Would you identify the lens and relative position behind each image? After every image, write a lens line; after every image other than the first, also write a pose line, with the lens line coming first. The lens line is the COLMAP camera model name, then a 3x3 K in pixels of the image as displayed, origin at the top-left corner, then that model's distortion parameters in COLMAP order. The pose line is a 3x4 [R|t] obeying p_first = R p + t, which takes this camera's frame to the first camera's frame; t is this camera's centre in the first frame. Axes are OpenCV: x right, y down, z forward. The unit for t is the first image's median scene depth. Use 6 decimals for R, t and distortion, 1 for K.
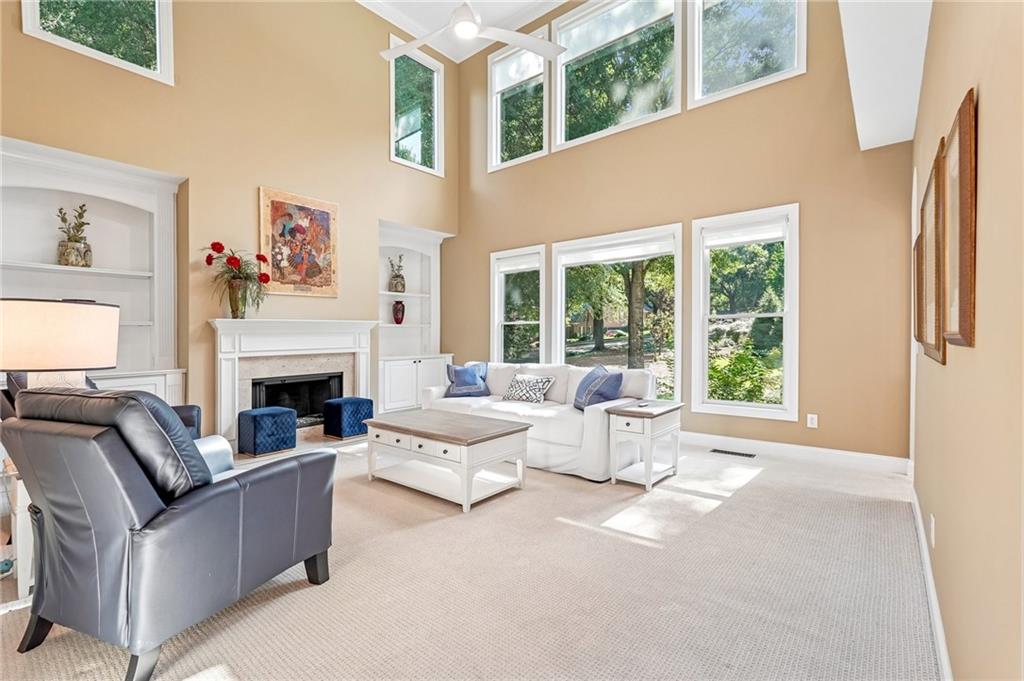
lens RADIAL K [[455.2, 0, 509.7], [0, 455.2, 334.9], [0, 0, 1]] dist [0.003230, 0.001715]
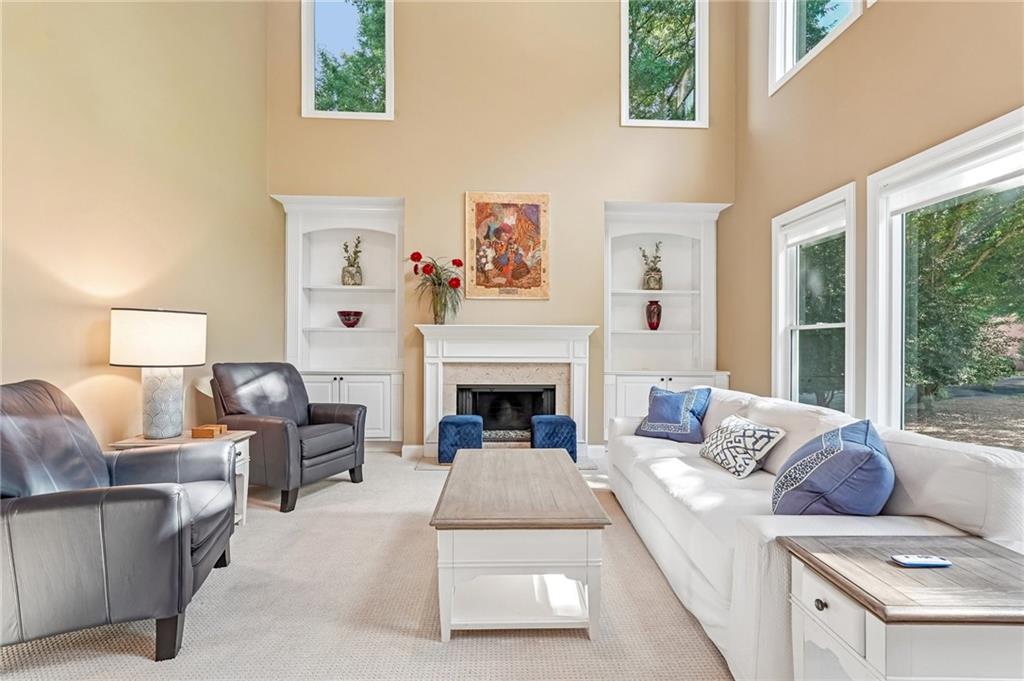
lens RADIAL K [[455.2, 0, 515.4], [0, 455.2, 331.6], [0, 0, 1]] dist [0.003230, 0.001715]
pose [[0.672903, -0.003331, -0.739724, 0.244635], [-0.016214, 0.999683, -0.019251, -0.002353], [0.739553, 0.024948, 0.672636, 0.392930]]
